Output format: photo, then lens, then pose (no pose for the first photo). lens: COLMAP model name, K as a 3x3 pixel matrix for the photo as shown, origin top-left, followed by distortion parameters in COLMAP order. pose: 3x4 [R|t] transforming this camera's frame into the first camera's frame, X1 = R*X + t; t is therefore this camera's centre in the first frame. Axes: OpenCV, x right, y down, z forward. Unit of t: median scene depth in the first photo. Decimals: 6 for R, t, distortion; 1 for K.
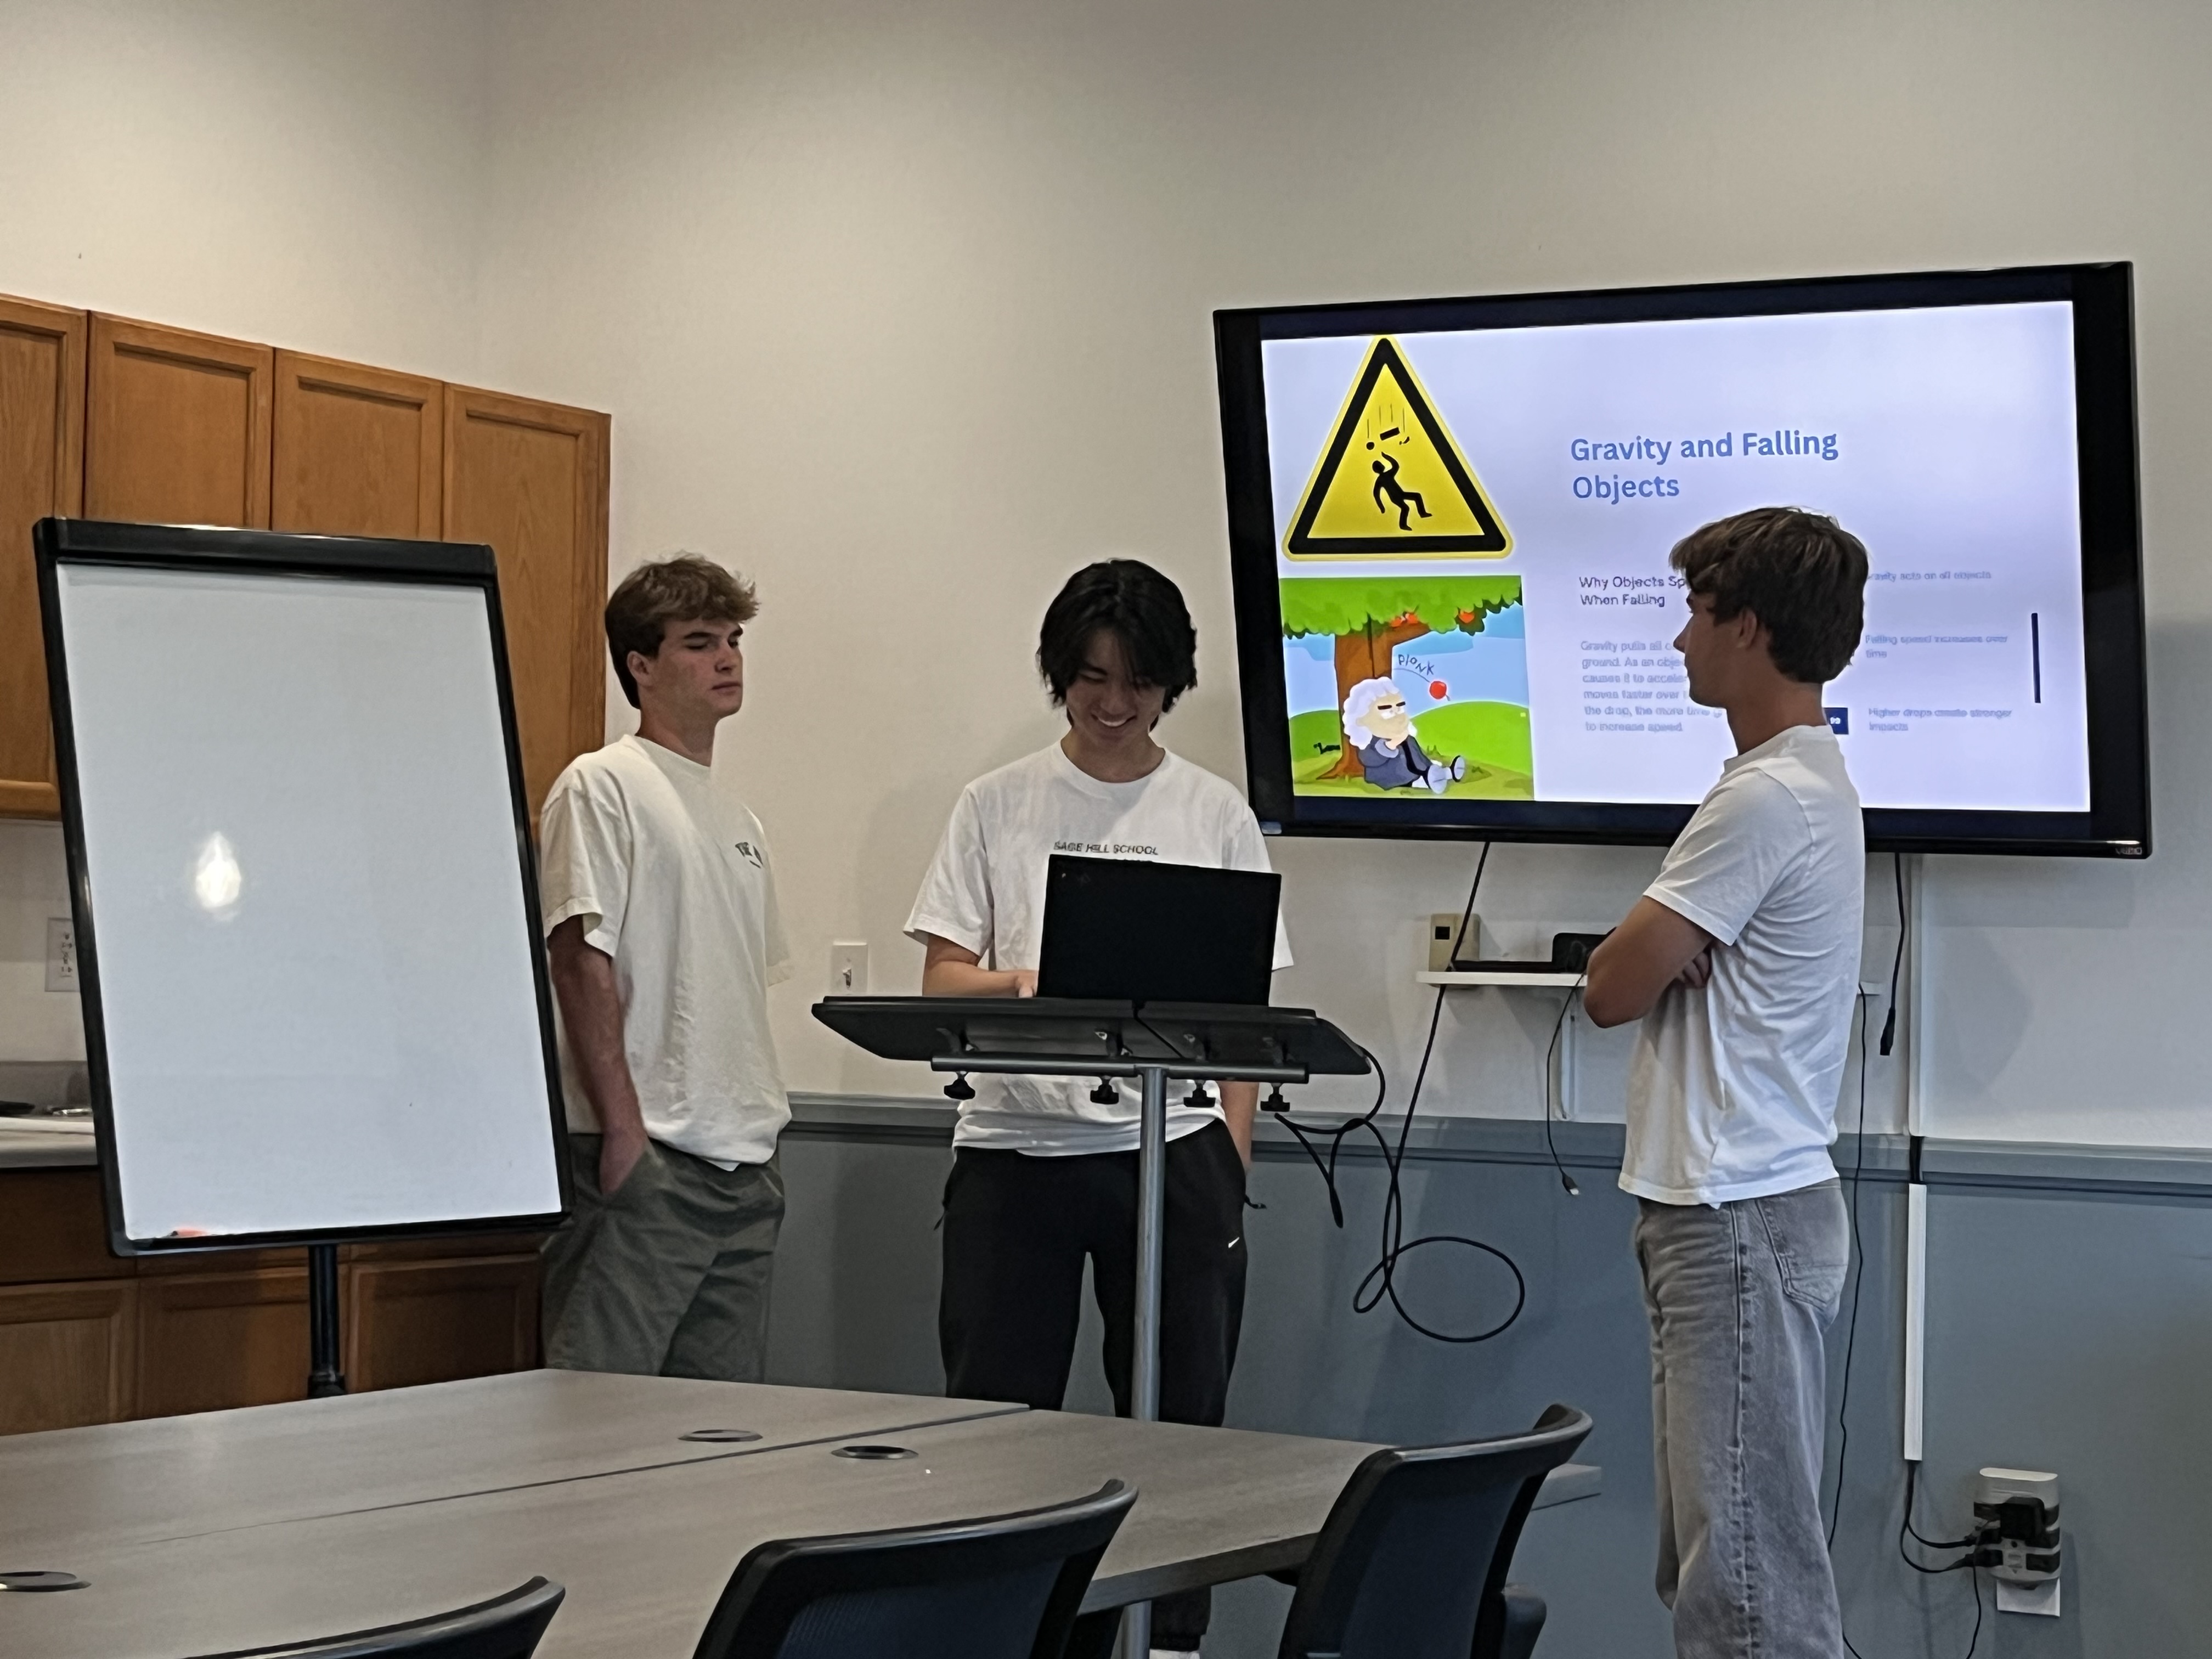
lens RADIAL K [[4036.6, 0, 1107.8], [0, 4036.6, 878.9], [0, 0, 1]] dist [0.071019, 0.000000]
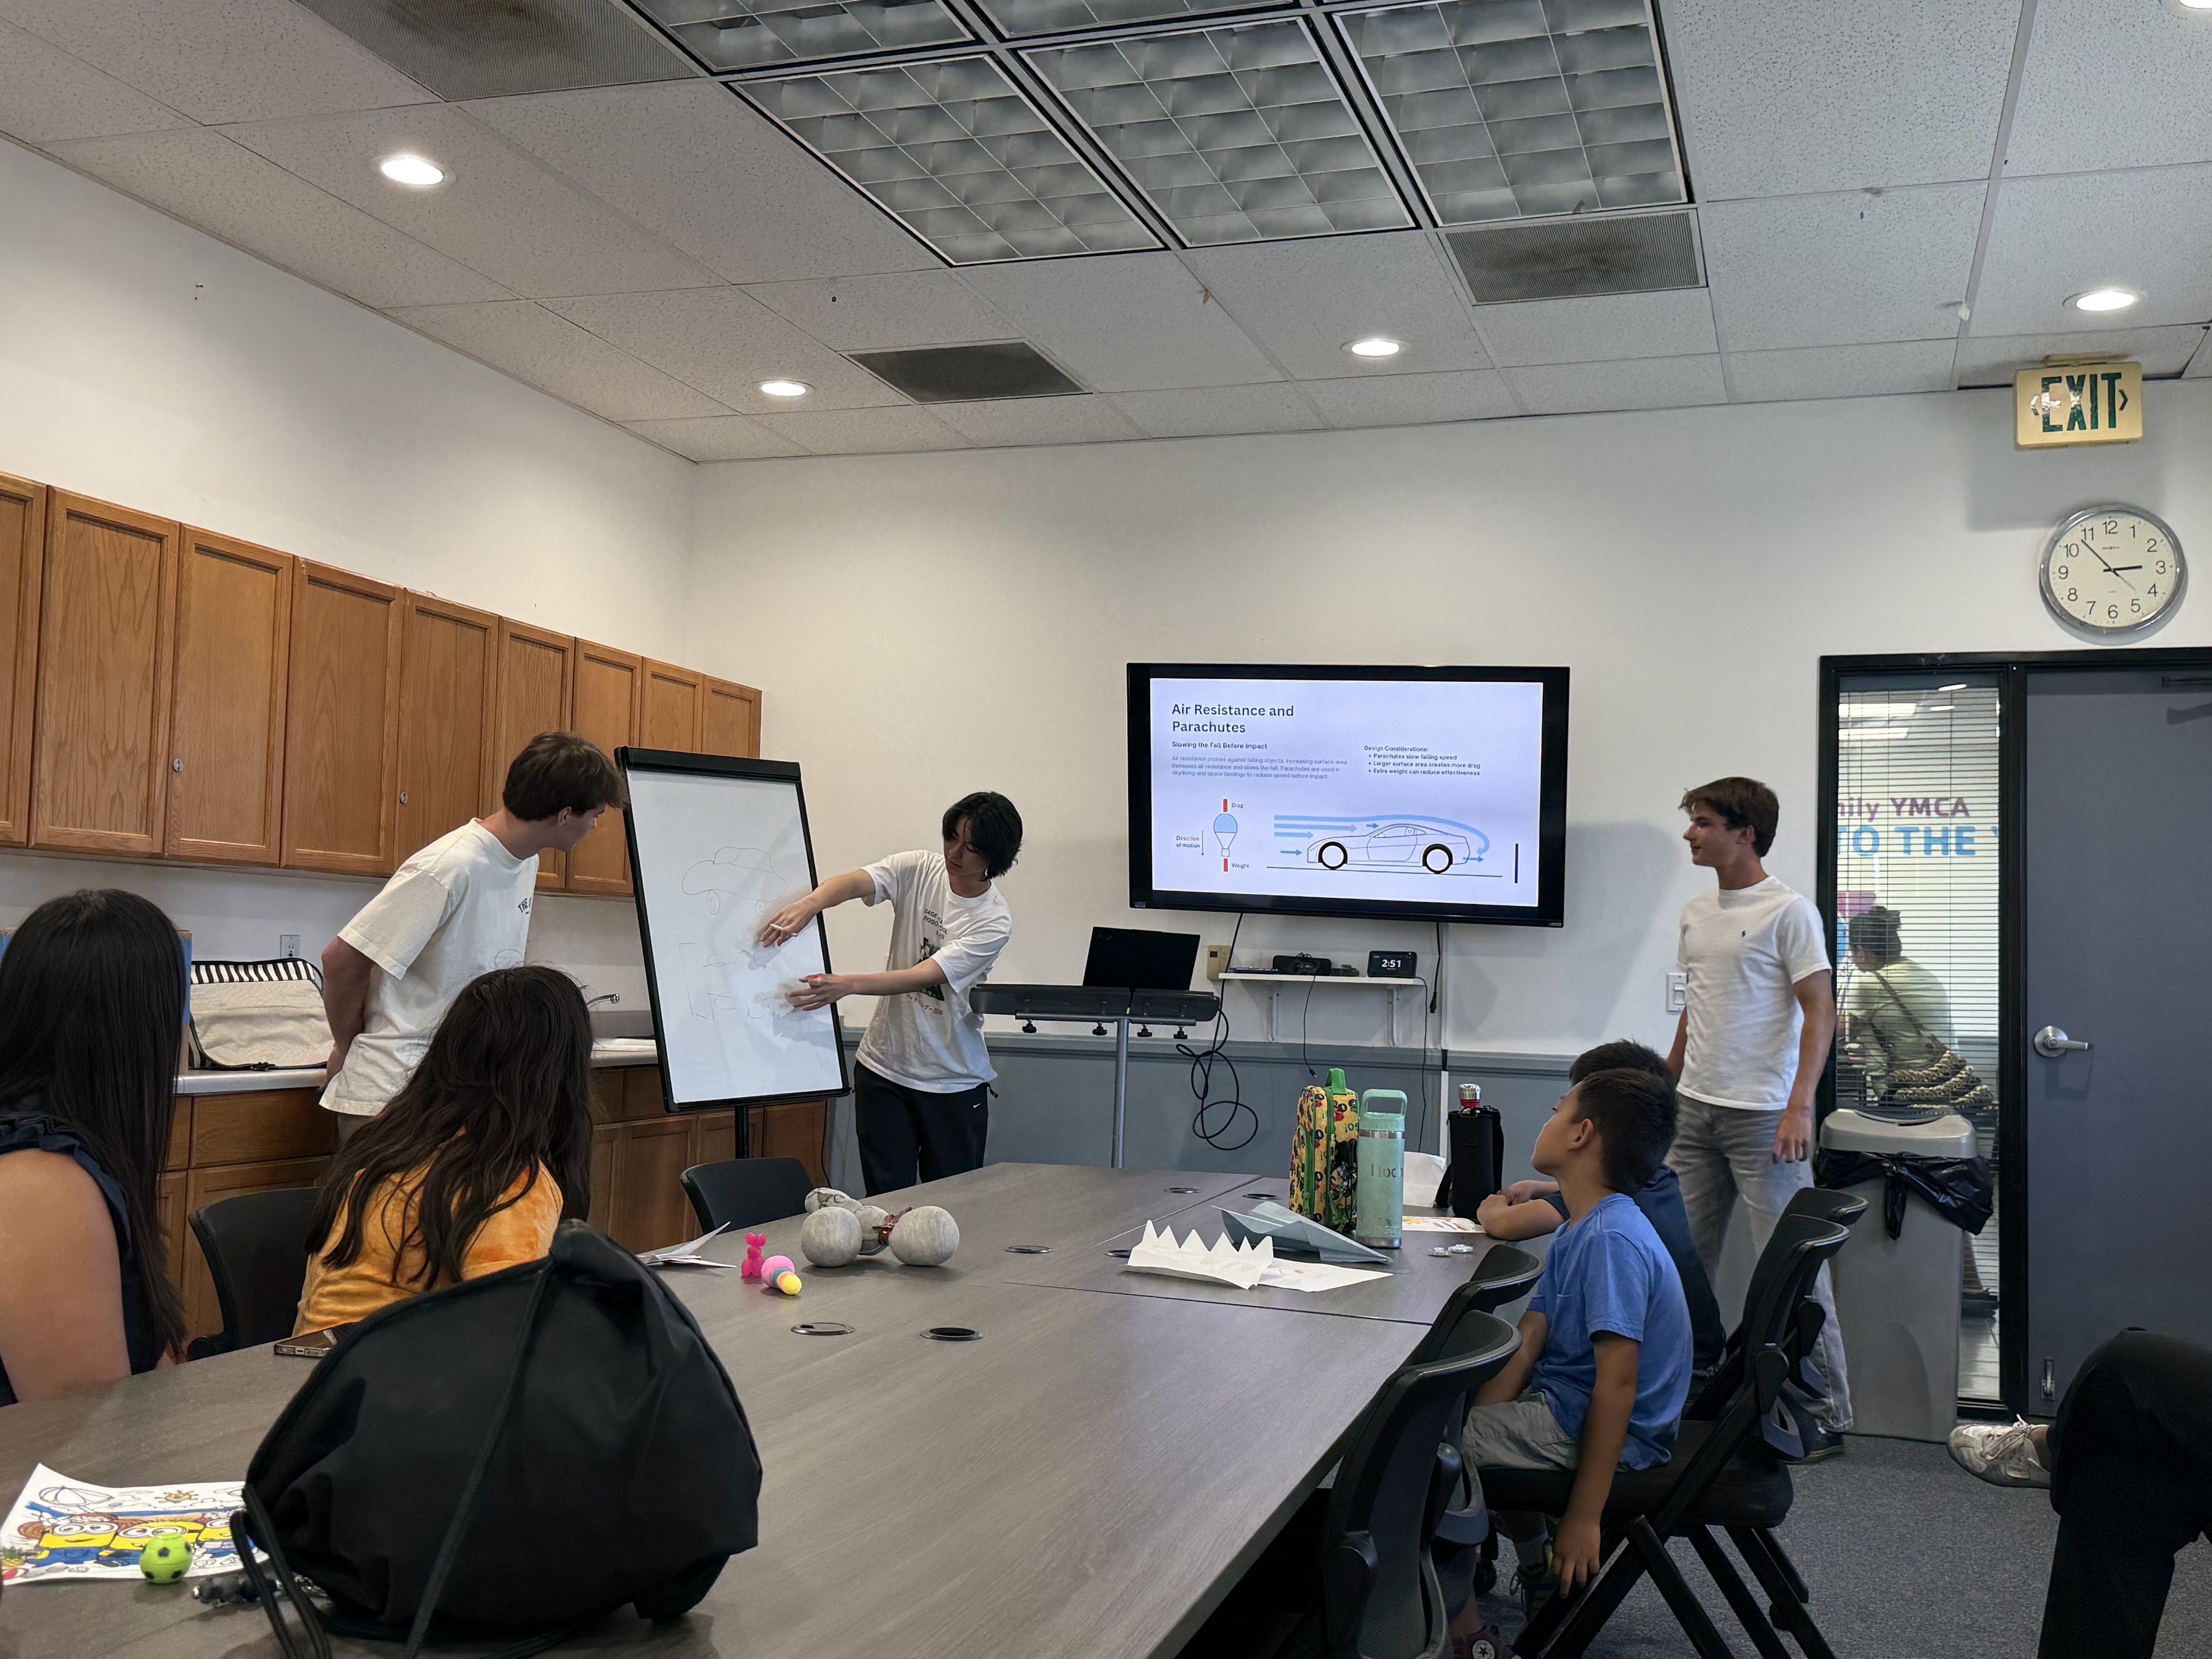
lens RADIAL K [[2139.4, 0, 1090.0], [0, 2139.4, 846.0], [0, 0, 1]] dist [0.072914, 0.000000]
pose [[0.966427, 0.022350, 0.255969, -0.282033], [-0.015832, 0.999497, -0.027496, -0.012424], [-0.256455, 0.022521, 0.966294, -0.089371]]
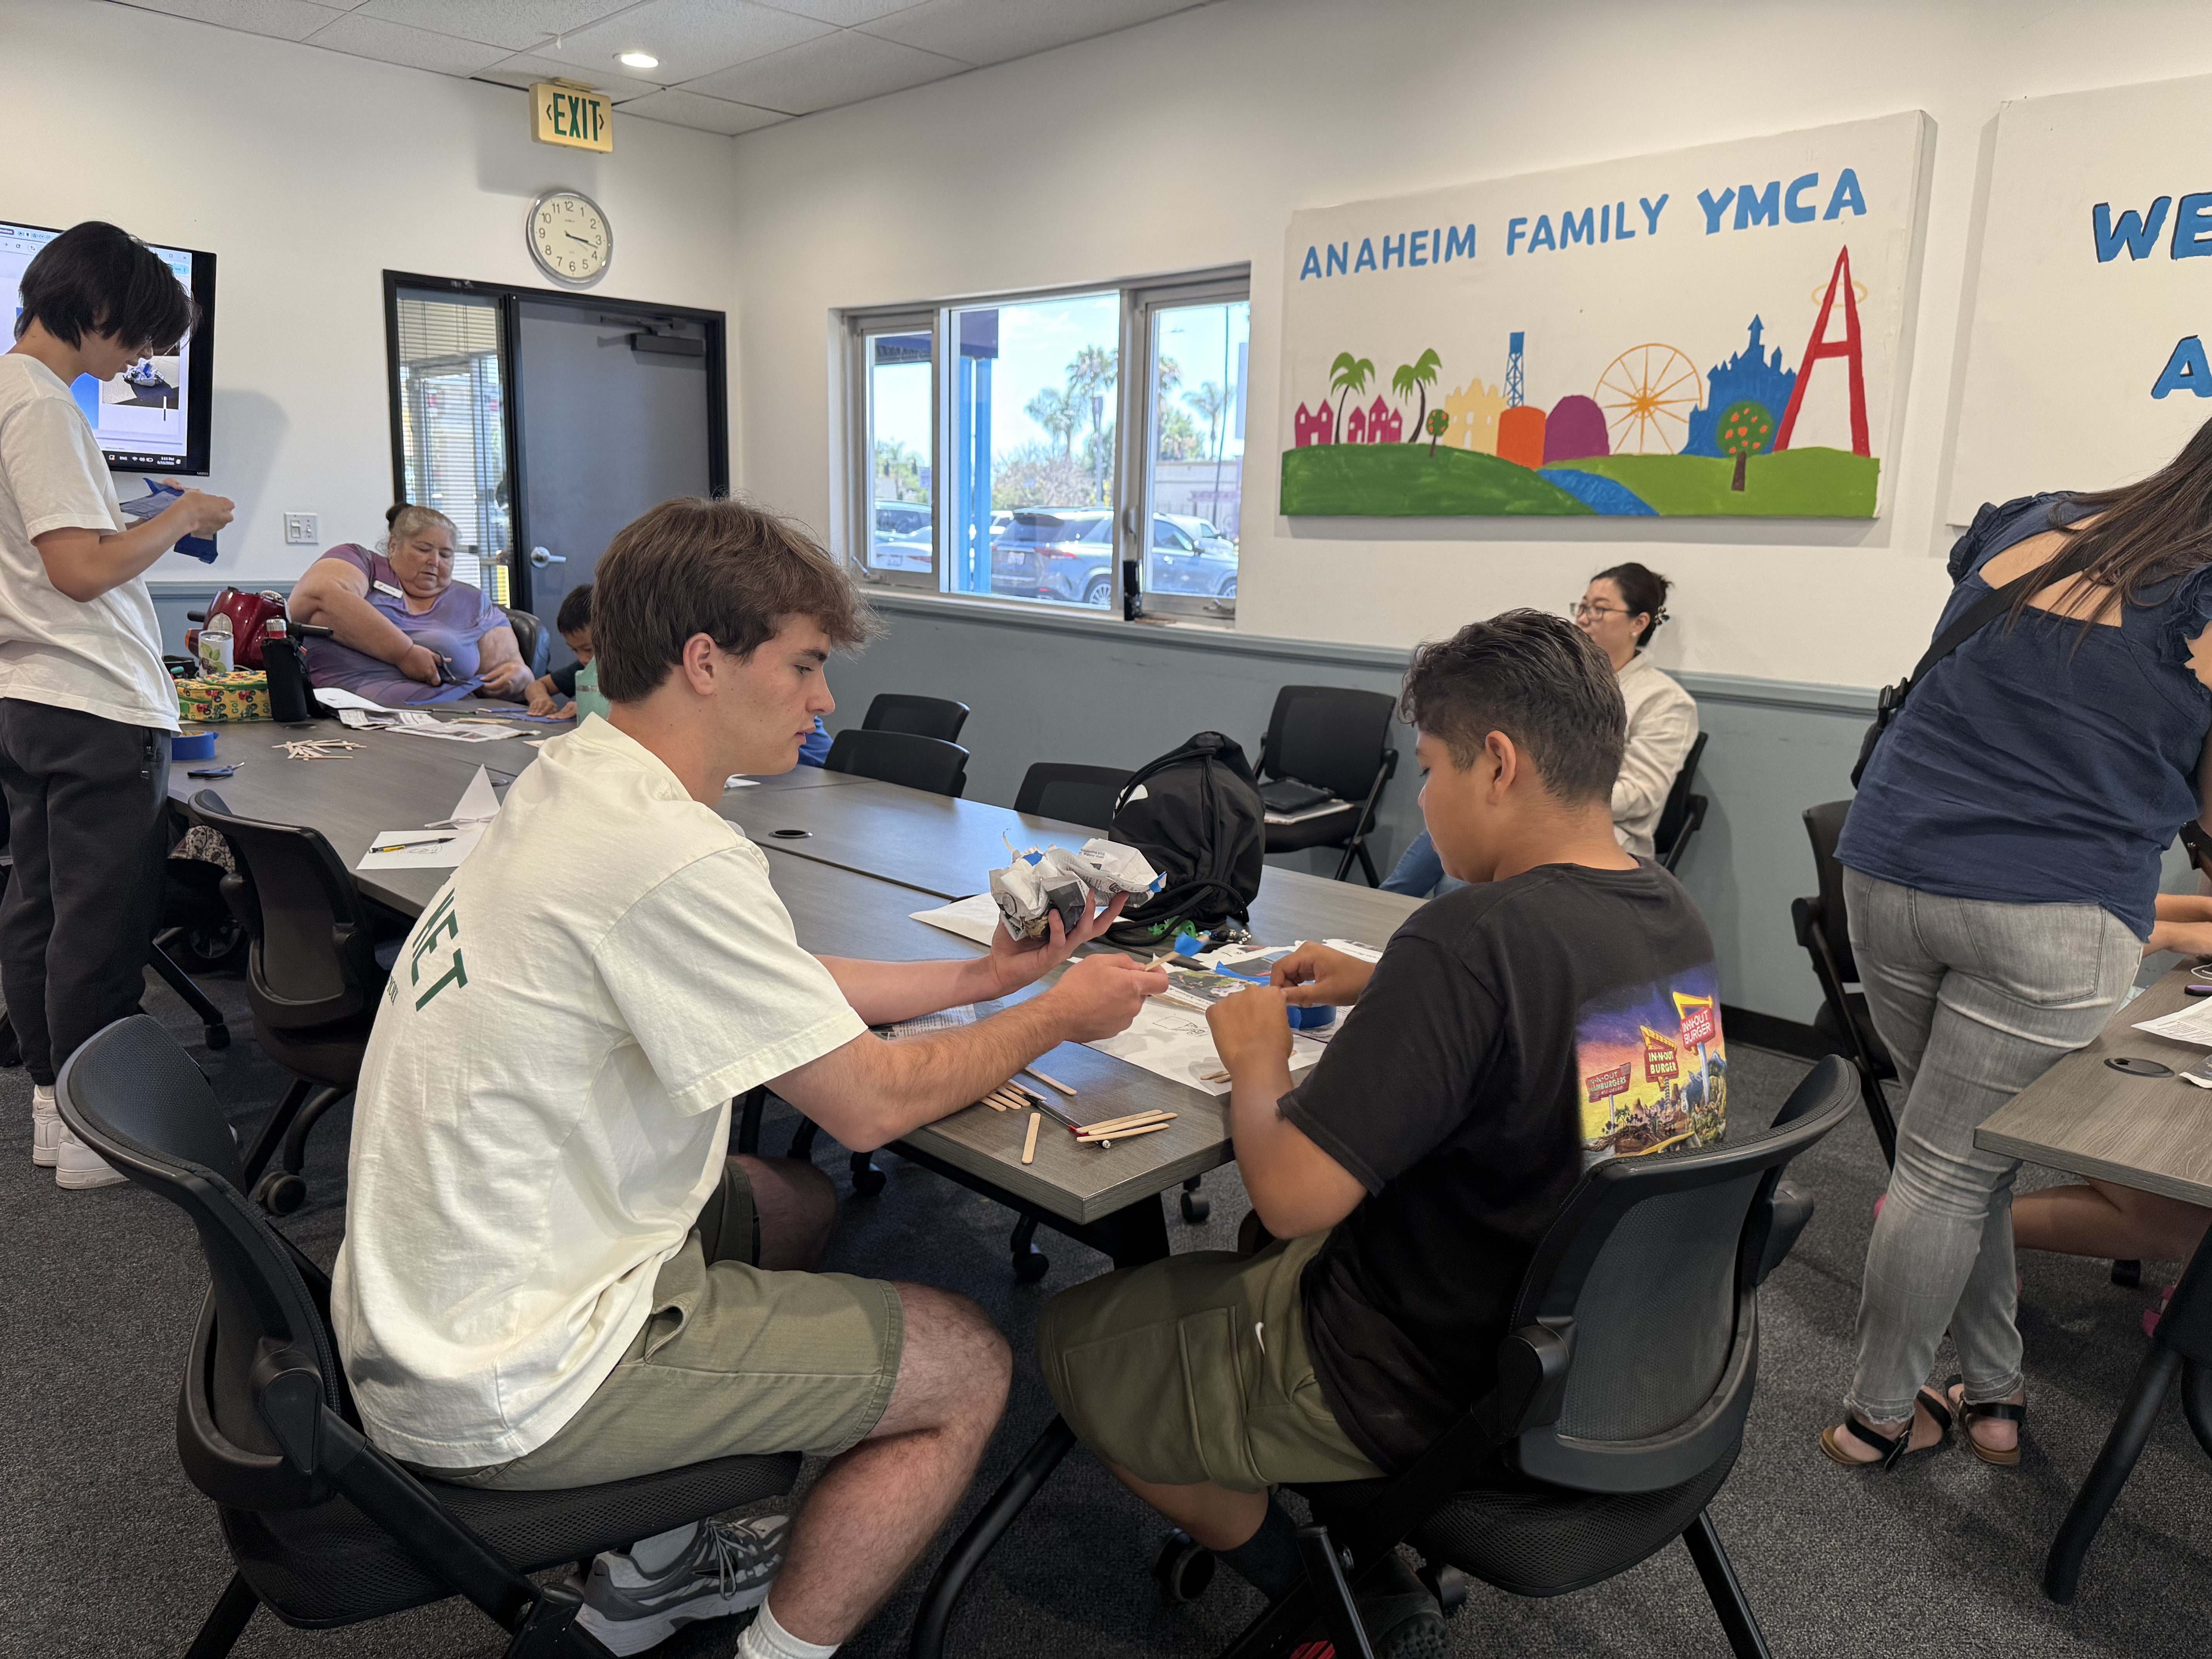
lens RADIAL K [[1546.3, 0, 1099.3], [0, 1546.3, 792.9], [0, 0, 1]] dist [0.029351, -0.043061]
pose [[0.211963, -0.187818, 0.959060, -0.600835], [-0.053122, 0.977694, 0.203207, -0.038571], [-0.975833, -0.094019, 0.197258, 0.167784]]
